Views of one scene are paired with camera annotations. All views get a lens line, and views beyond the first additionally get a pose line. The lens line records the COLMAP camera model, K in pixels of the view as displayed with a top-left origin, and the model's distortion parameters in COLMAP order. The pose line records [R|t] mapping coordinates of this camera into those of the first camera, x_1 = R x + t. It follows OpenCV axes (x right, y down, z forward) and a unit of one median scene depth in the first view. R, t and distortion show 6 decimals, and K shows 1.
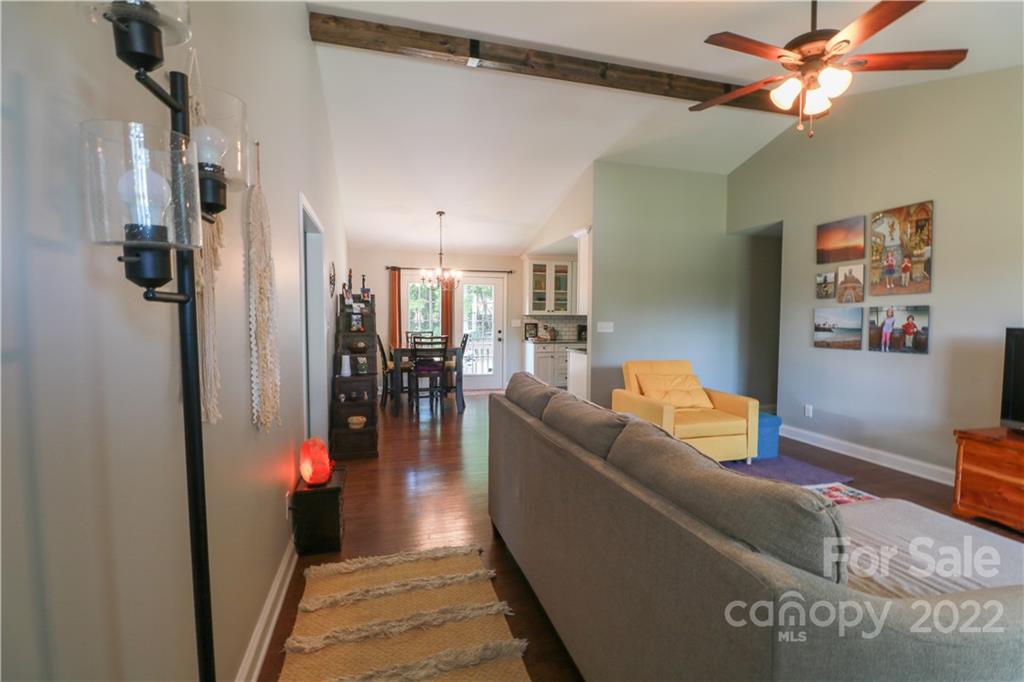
lens RADIAL K [[476.2, 0, 515.5], [0, 476.2, 344.1], [0, 0, 1]] dist [-0.003244, -0.011326]
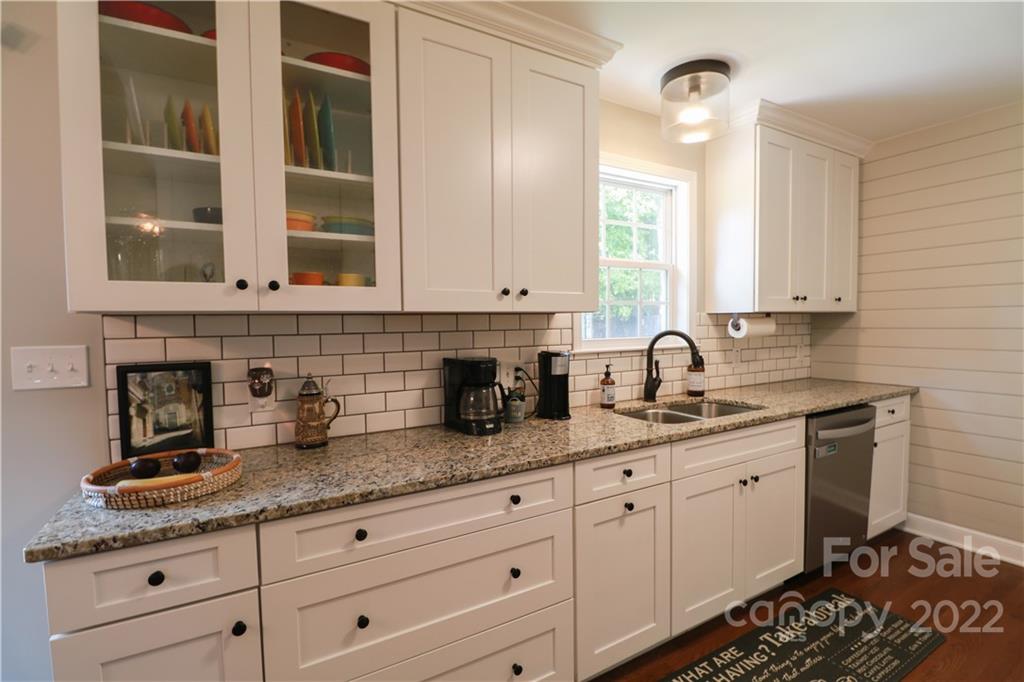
lens RADIAL K [[476.2, 0, 514.8], [0, 476.2, 343.7], [0, 0, 1]] dist [-0.003244, -0.011326]
pose [[0.967763, -0.031501, 0.249885, 0.237275], [0.034284, 0.999389, -0.006791, -0.095261], [-0.249518, 0.015139, 0.968252, 1.698719]]
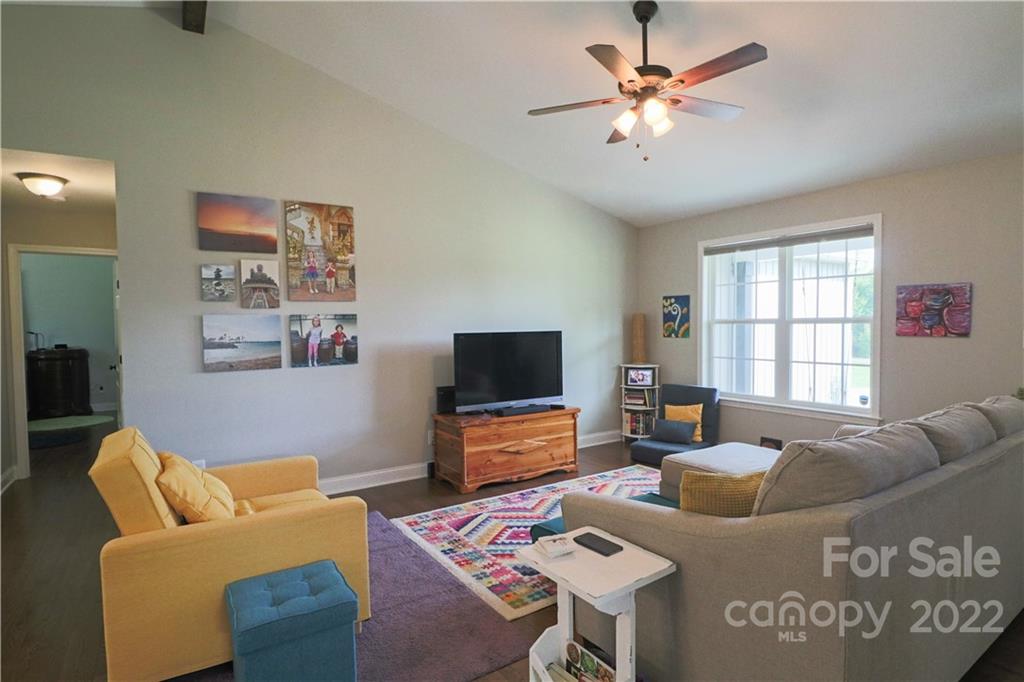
lens RADIAL K [[530.2, 0, 520.5], [0, 530.2, 343.1], [0, 0, 1]] dist [-0.006345, -0.006951]
pose [[-0.313831, -0.035936, 0.948798, -0.264999], [0.061464, 0.996419, 0.058070, -0.060951], [-0.947487, 0.076541, -0.310499, 0.960188]]
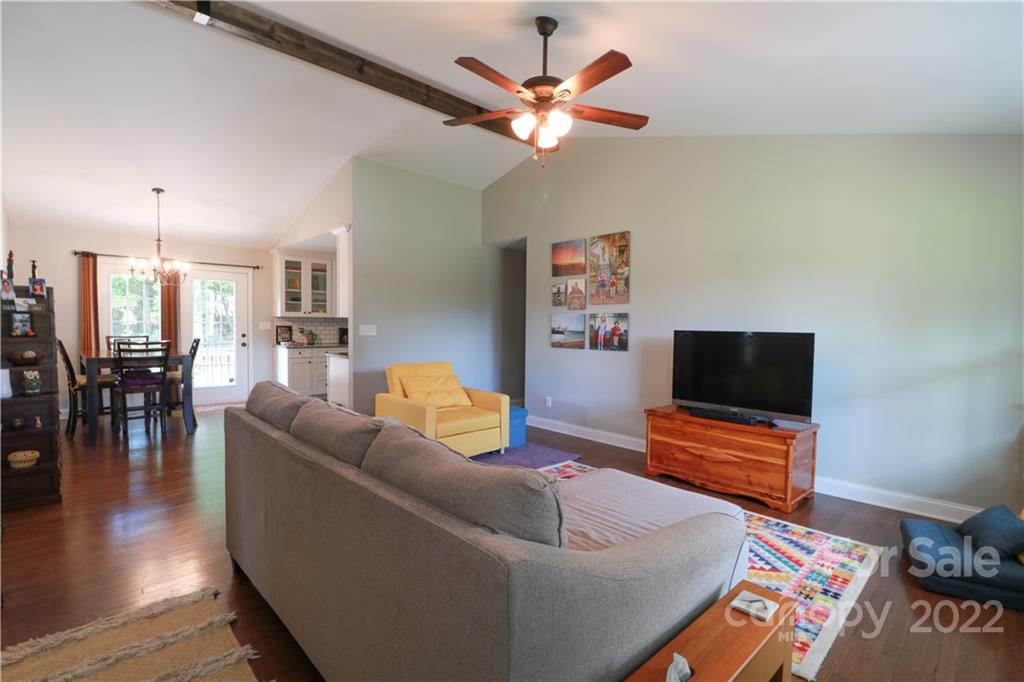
lens RADIAL K [[476.2, 0, 519.0], [0, 476.2, 344.2], [0, 0, 1]] dist [-0.003244, -0.011326]
pose [[0.883795, -0.013703, 0.467674, 0.010059], [0.016617, 0.999860, -0.002105, 0.000161], [-0.467580, 0.009631, 0.883898, -0.001756]]
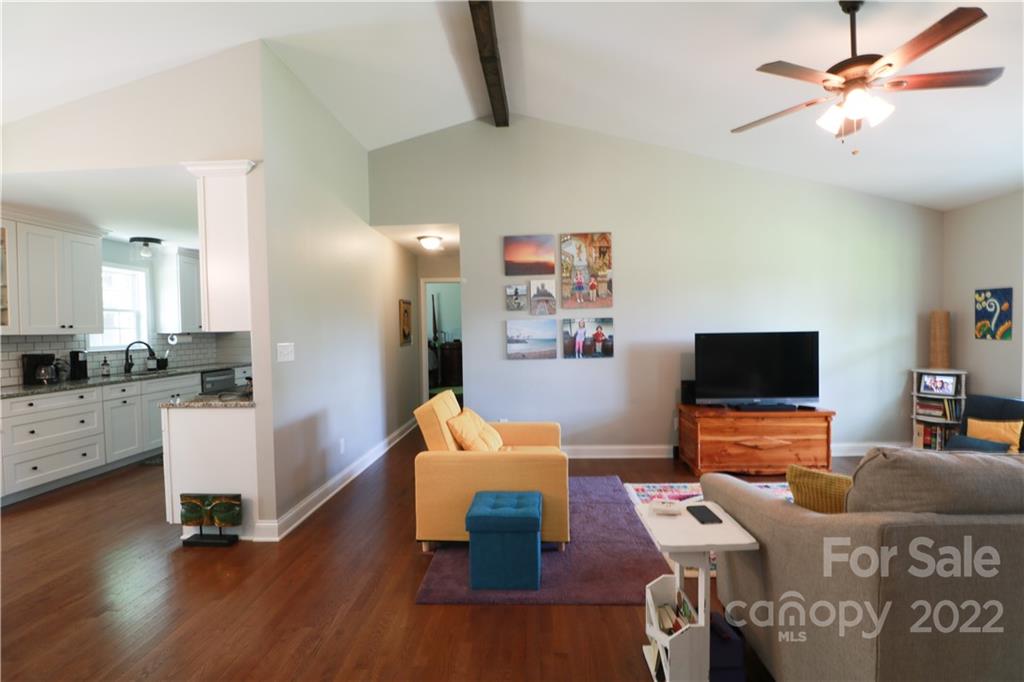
lens RADIAL K [[476.2, 0, 516.6], [0, 476.2, 345.0], [0, 0, 1]] dist [-0.003244, -0.011326]
pose [[0.309967, -0.043409, 0.949756, -0.357955], [0.070869, 0.997233, 0.022450, -0.053144], [-0.948102, 0.060350, 0.312185, 0.802175]]
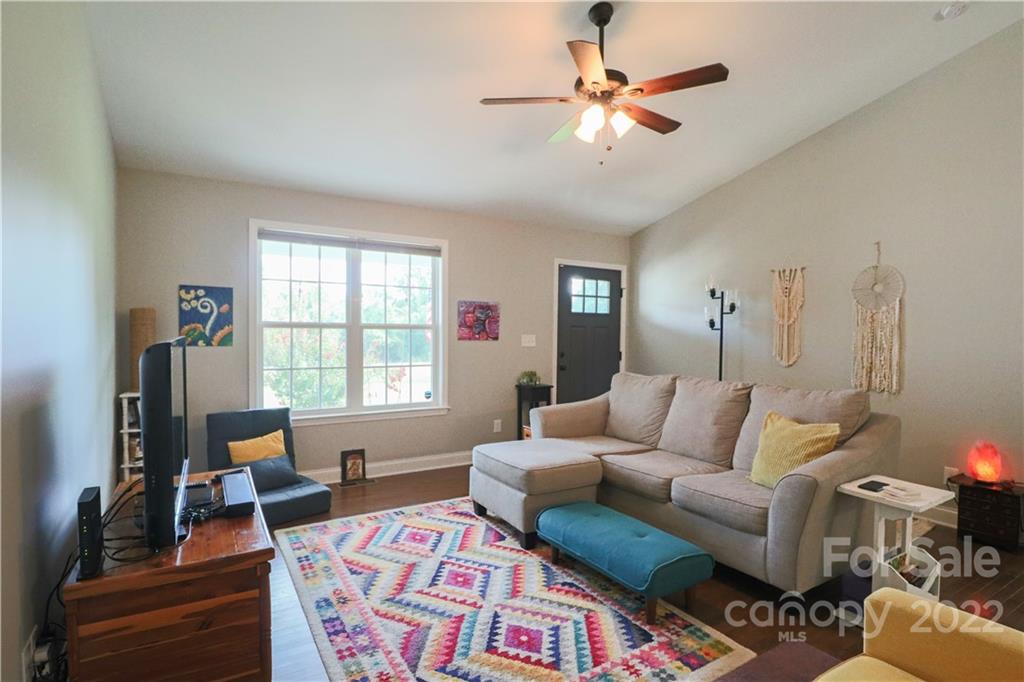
lens RADIAL K [[530.2, 0, 517.8], [0, 530.2, 338.7], [0, 0, 1]] dist [-0.006345, -0.006951]
pose [[-0.959876, -0.009454, -0.280266, 0.649622], [-0.029526, 0.997284, 0.067482, -0.065277], [0.278867, 0.073049, -0.957547, 1.223995]]
